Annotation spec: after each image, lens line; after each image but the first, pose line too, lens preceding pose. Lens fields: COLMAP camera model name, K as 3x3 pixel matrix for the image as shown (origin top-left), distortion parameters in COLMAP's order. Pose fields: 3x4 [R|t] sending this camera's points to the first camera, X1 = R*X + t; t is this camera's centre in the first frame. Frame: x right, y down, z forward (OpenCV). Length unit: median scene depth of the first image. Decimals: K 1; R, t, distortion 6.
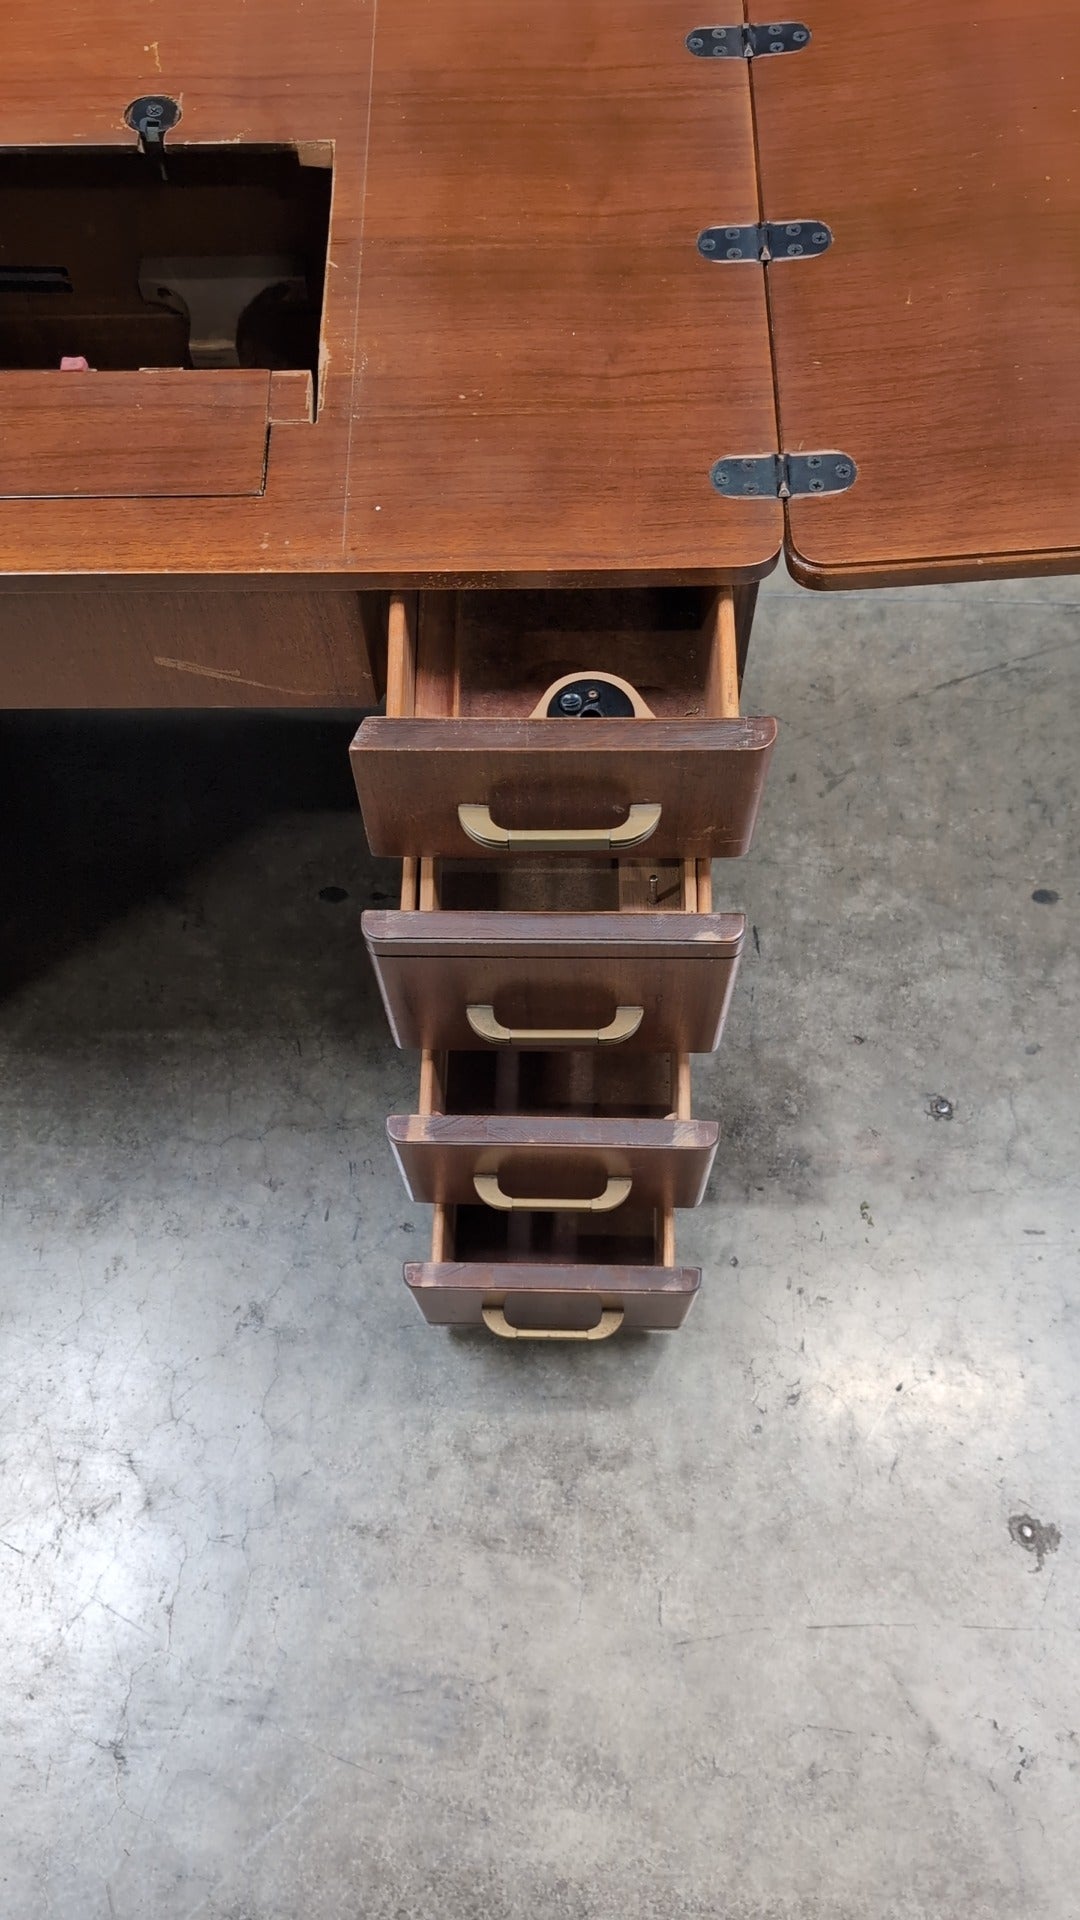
lens RADIAL K [[1655.5, 0, 540.0], [0, 1655.5, 960.0], [0, 0, 1]] dist [0.057765, -0.105108]
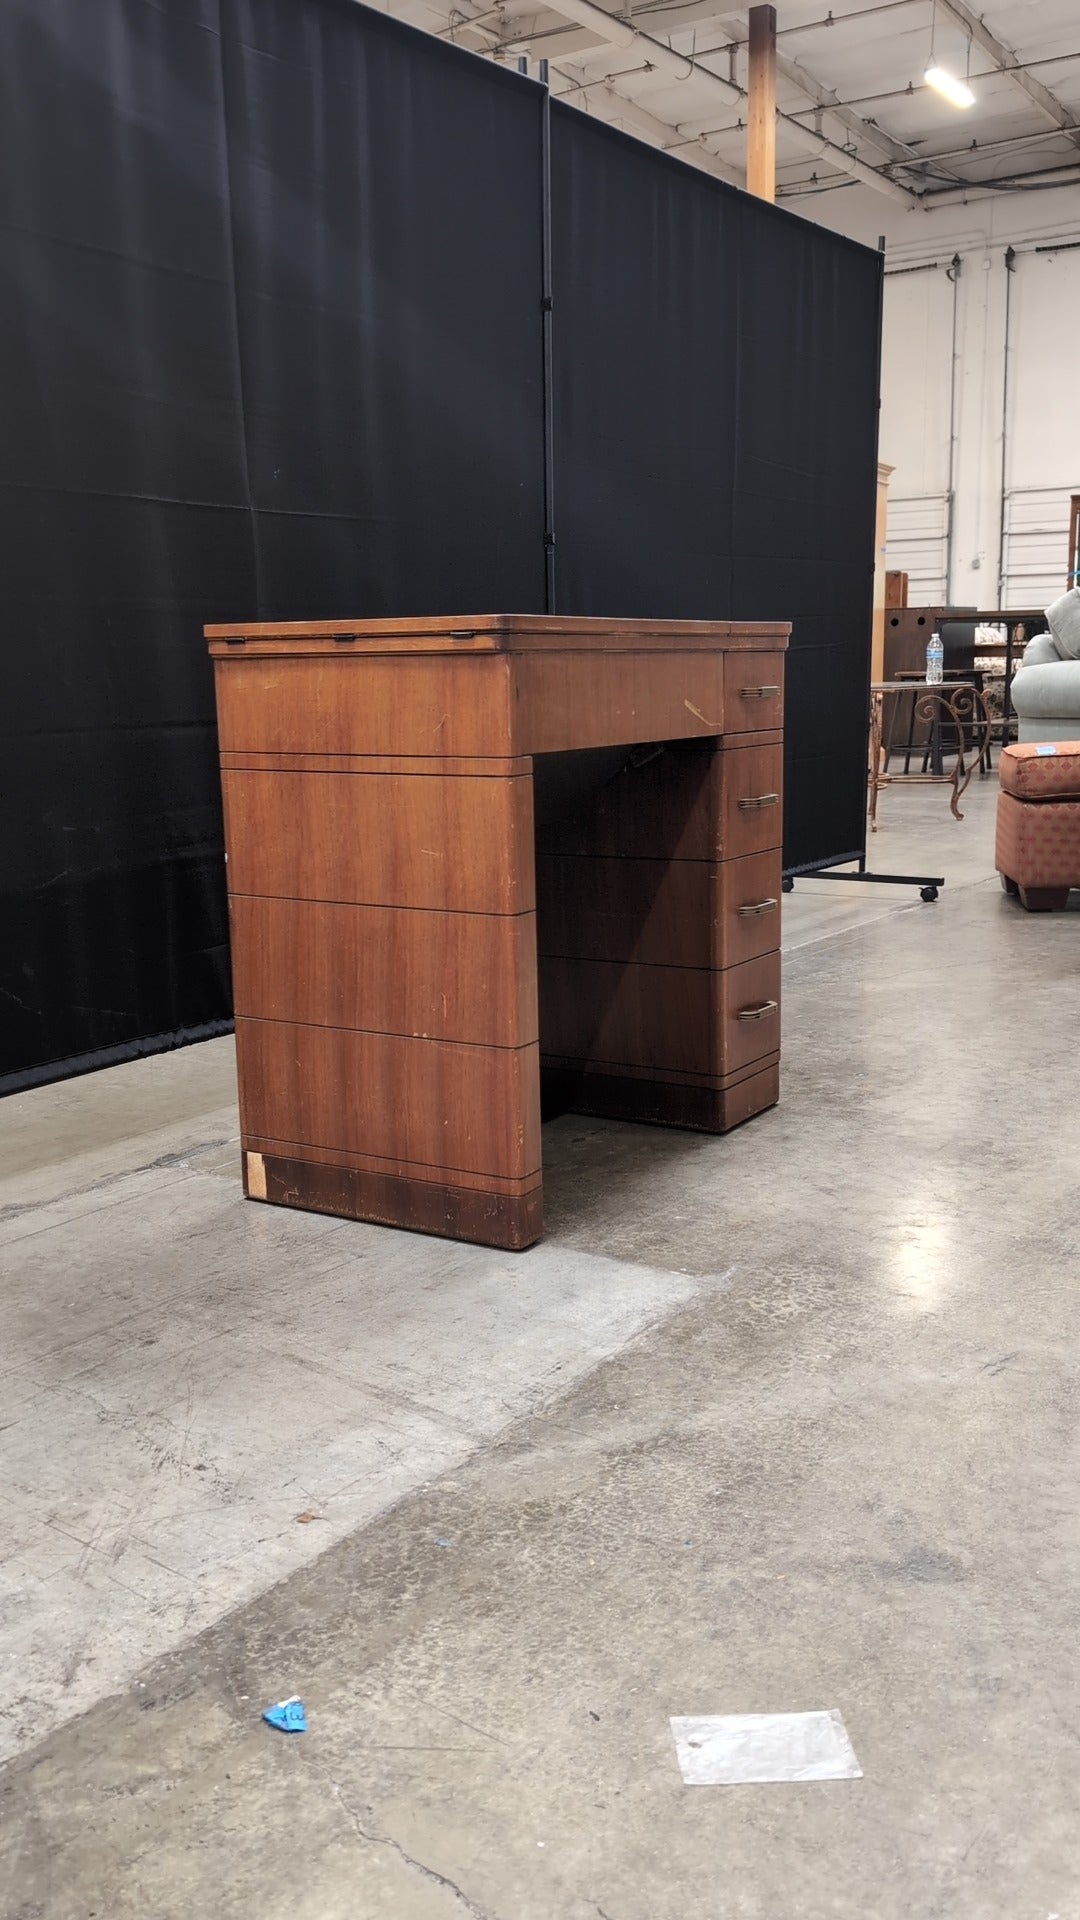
lens RADIAL K [[1659.8, 0, 540.4], [0, 1659.8, 963.2], [0, 0, 1]] dist [-0.005734, 0.008620]
pose [[0.529301, -0.146525, 0.835686, -1.642040], [0.775141, 0.483987, -0.406094, 0.559077], [-0.344958, 0.862721, 0.369752, 0.361595]]
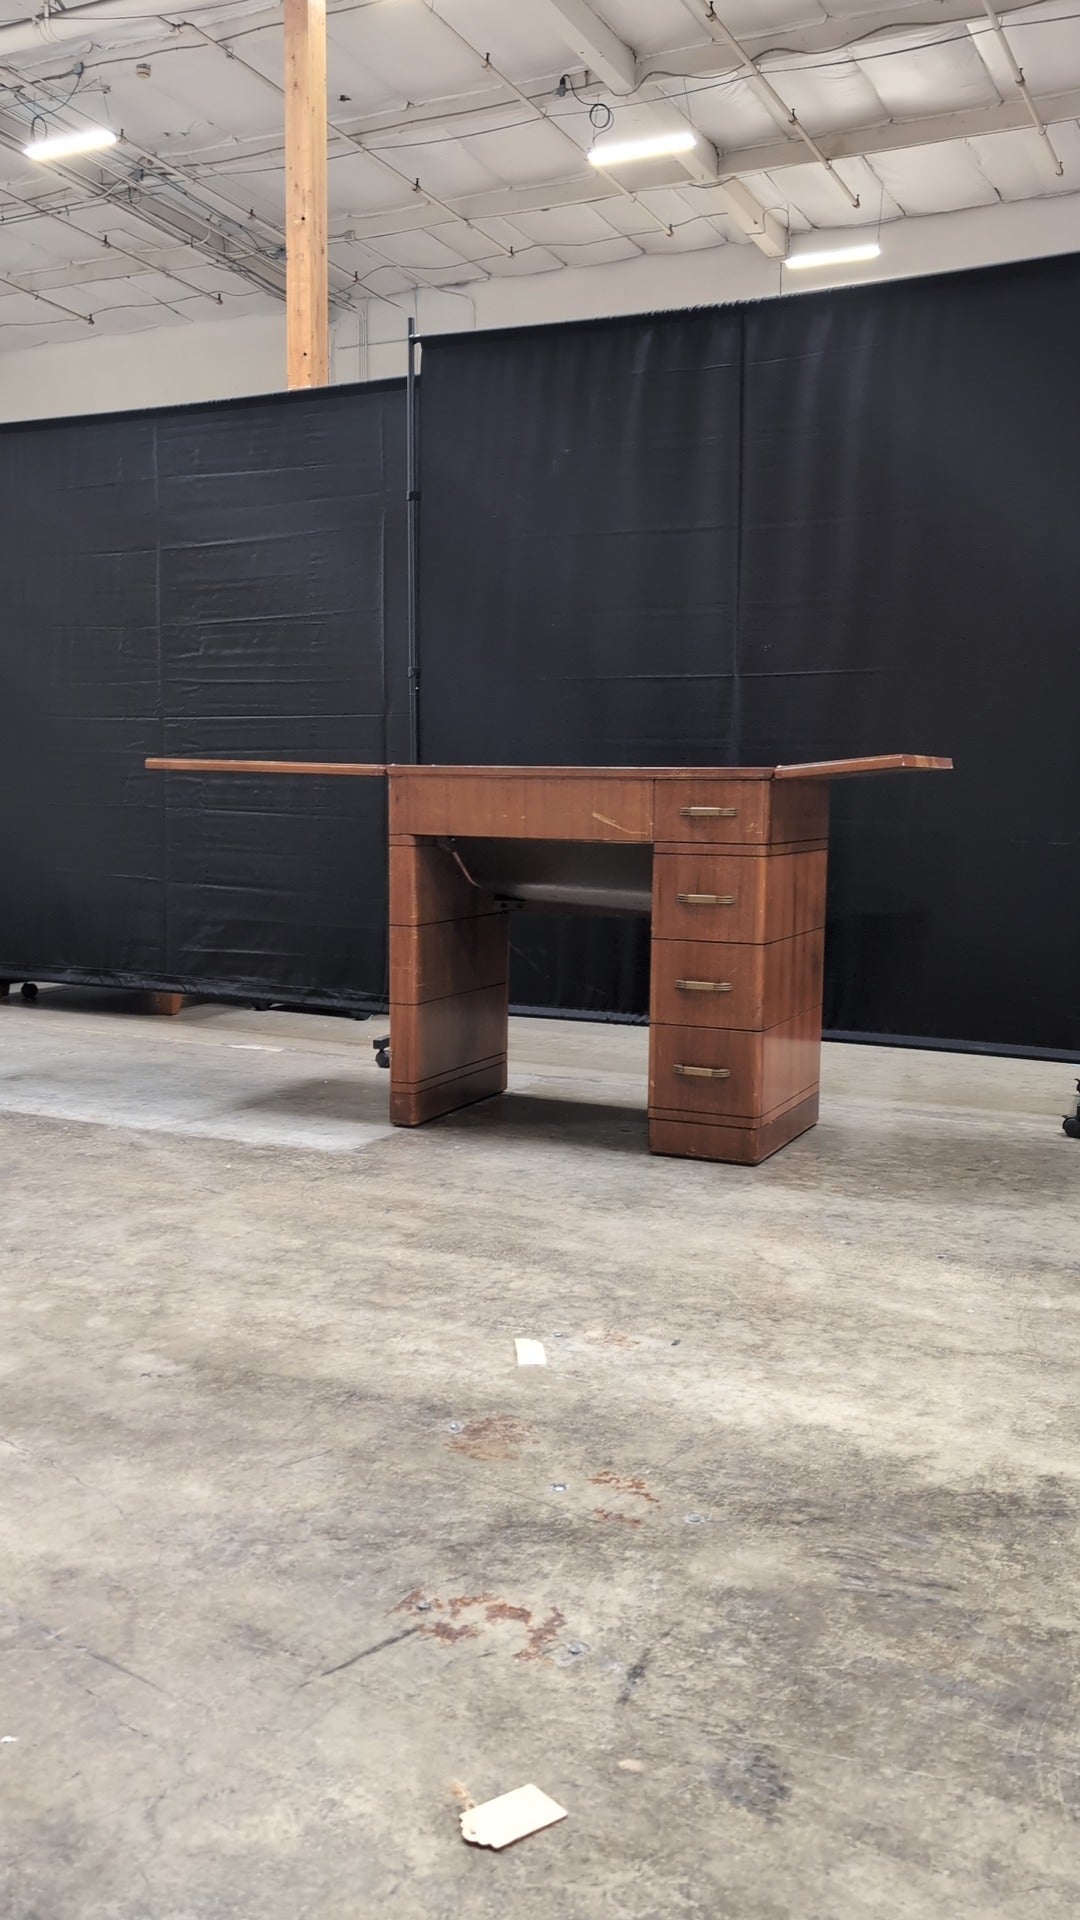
lens RADIAL K [[1655.5, 0, 540.0], [0, 1655.5, 960.0], [0, 0, 1]] dist [0.057765, -0.105108]
pose [[0.909089, 0.073798, -0.410015, 0.722570], [-0.389419, 0.500219, -0.773391, 1.771865], [0.148023, 0.862748, 0.483482, -0.244197]]
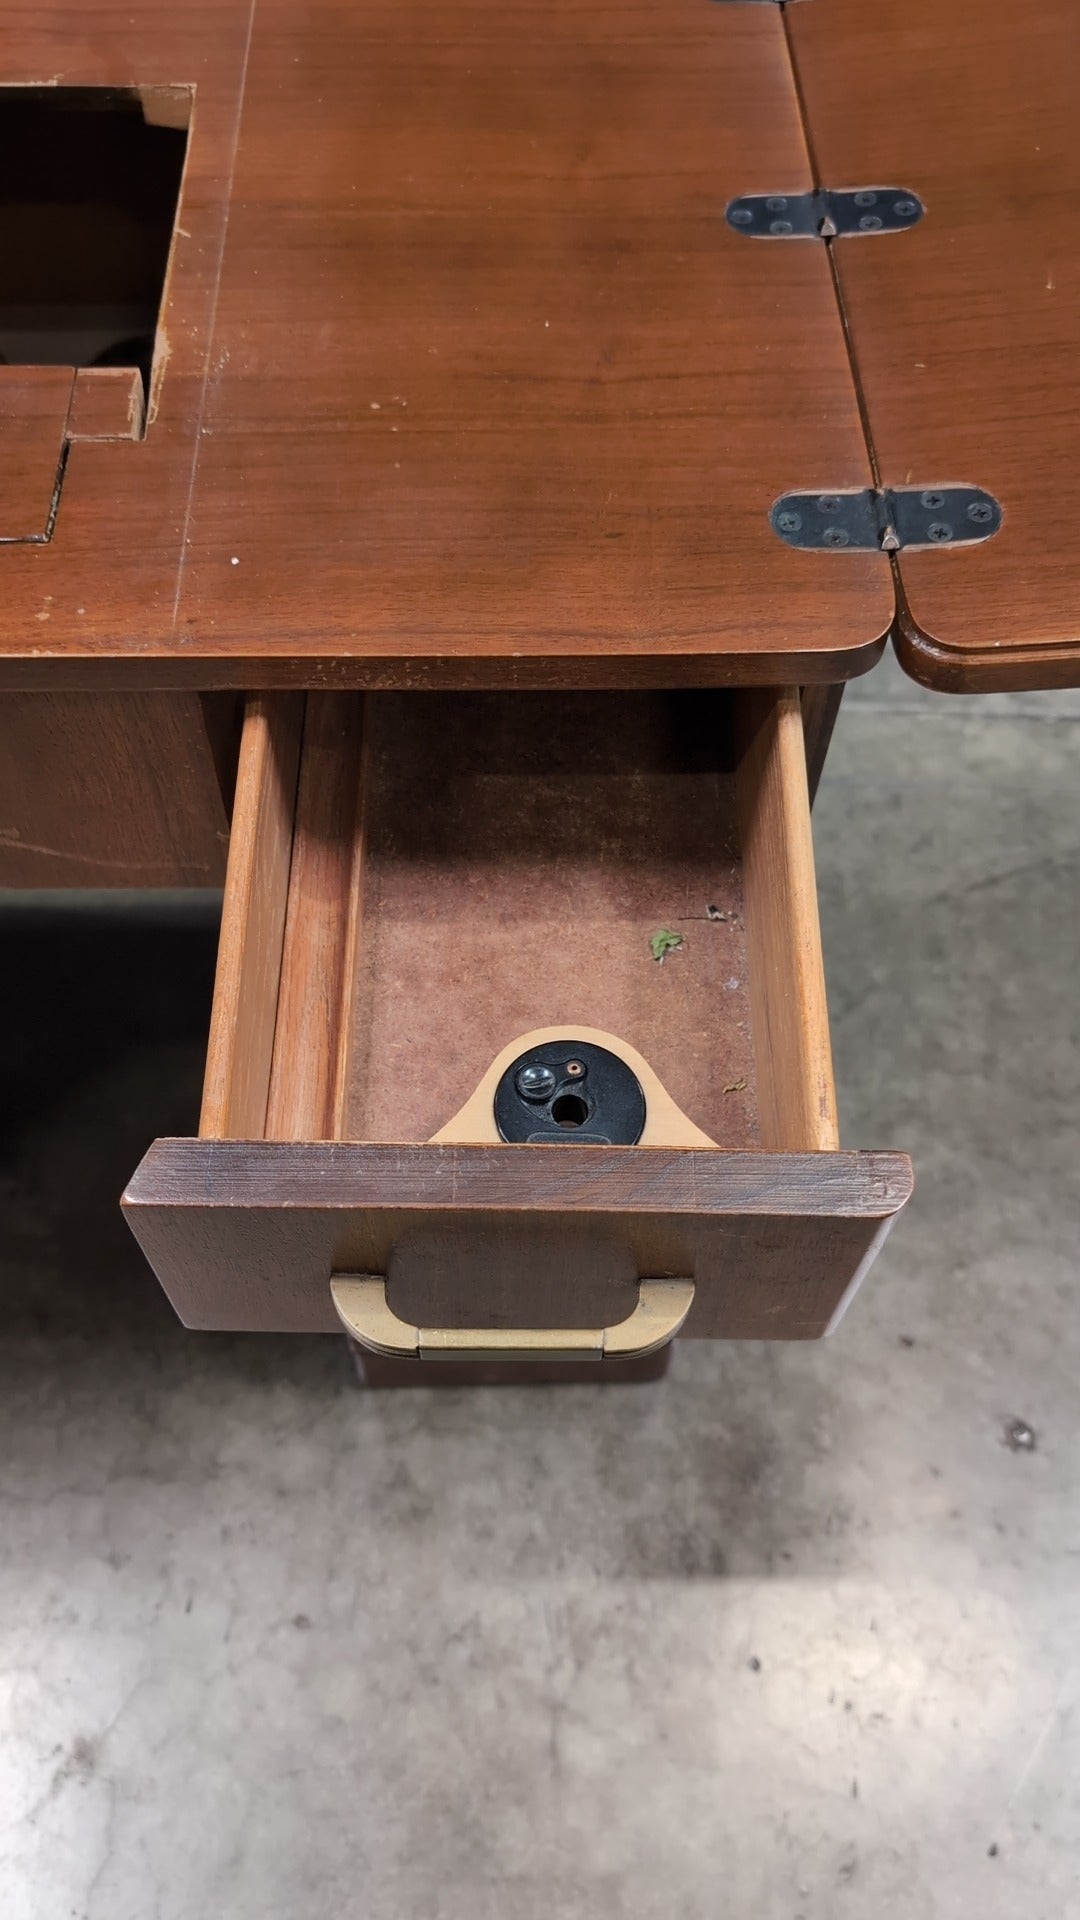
lens RADIAL K [[1659.8, 0, 540.4], [0, 1659.8, 963.2], [0, 0, 1]] dist [-0.005734, 0.008620]
pose [[0.999058, -0.001760, 0.043362, -0.007584], [0.007465, 0.991255, -0.131752, -0.027893], [-0.042751, 0.131951, 0.990334, 0.264303]]
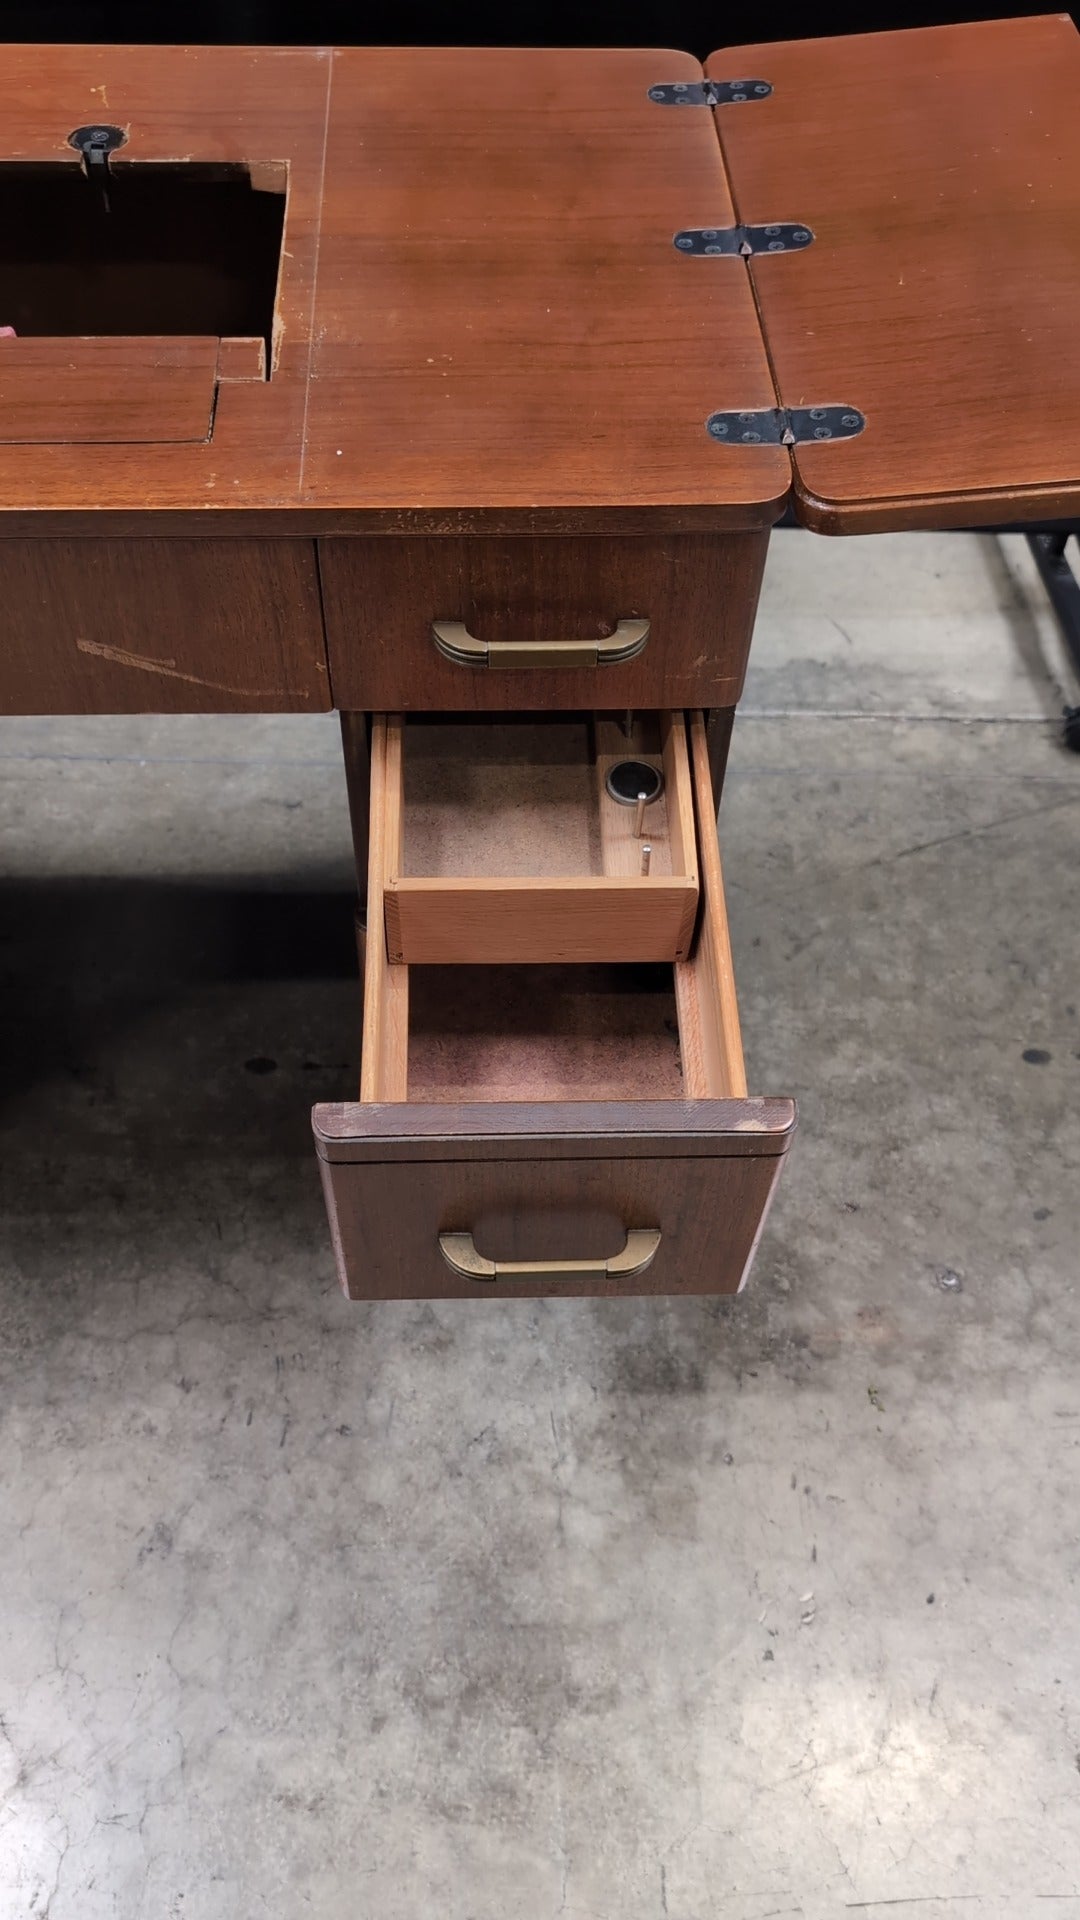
lens RADIAL K [[1658.6, 0, 538.4], [0, 1658.6, 960.0], [0, 0, 1]] dist [0.008249, 0.004011]
pose [[0.998385, -0.010065, 0.055908, -0.027989], [0.022169, 0.975177, -0.220316, 0.125045], [-0.052302, 0.221200, 0.973825, 0.120155]]
